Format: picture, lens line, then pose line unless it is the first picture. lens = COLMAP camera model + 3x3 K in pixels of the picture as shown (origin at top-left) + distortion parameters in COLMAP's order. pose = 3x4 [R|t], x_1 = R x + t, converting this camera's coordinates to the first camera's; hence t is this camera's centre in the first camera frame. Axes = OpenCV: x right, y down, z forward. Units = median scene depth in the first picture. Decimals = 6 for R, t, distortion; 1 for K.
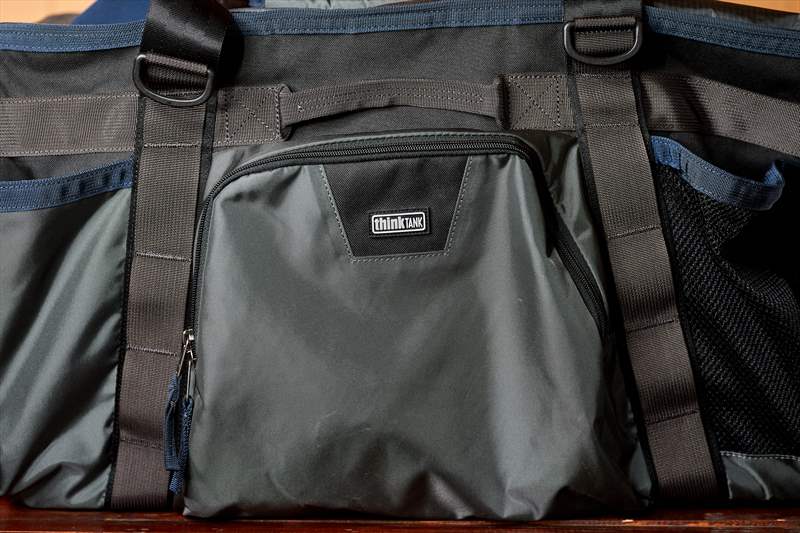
lens RADIAL K [[1584.7, 0, 400.5], [0, 1584.7, 261.4], [0, 0, 1]] dist [-0.010783, 0.000000]
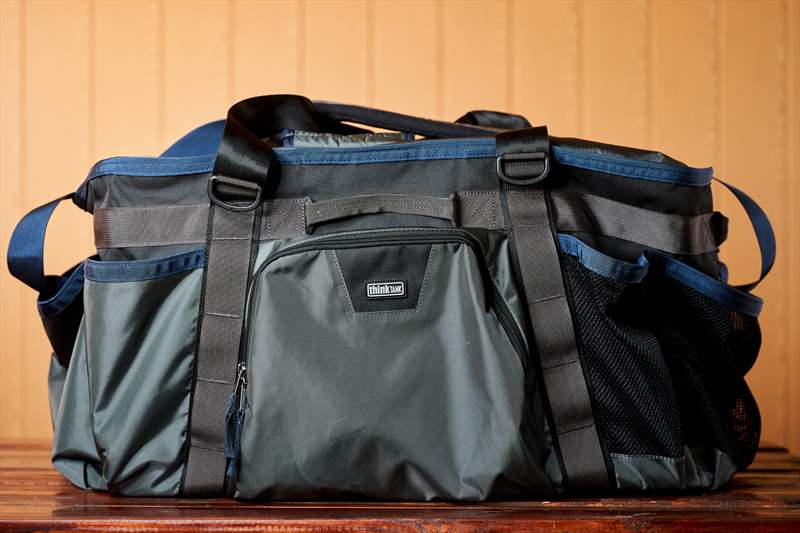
lens RADIAL K [[1584.7, 0, 393.2], [0, 1584.7, 265.7], [0, 0, 1]] dist [-0.010783, 0.000000]
pose [[0.999995, 0.001144, 0.002831, 0.001645], [-0.000829, 0.994040, -0.109012, 0.110922], [-0.002939, 0.109009, 0.994036, -0.456440]]
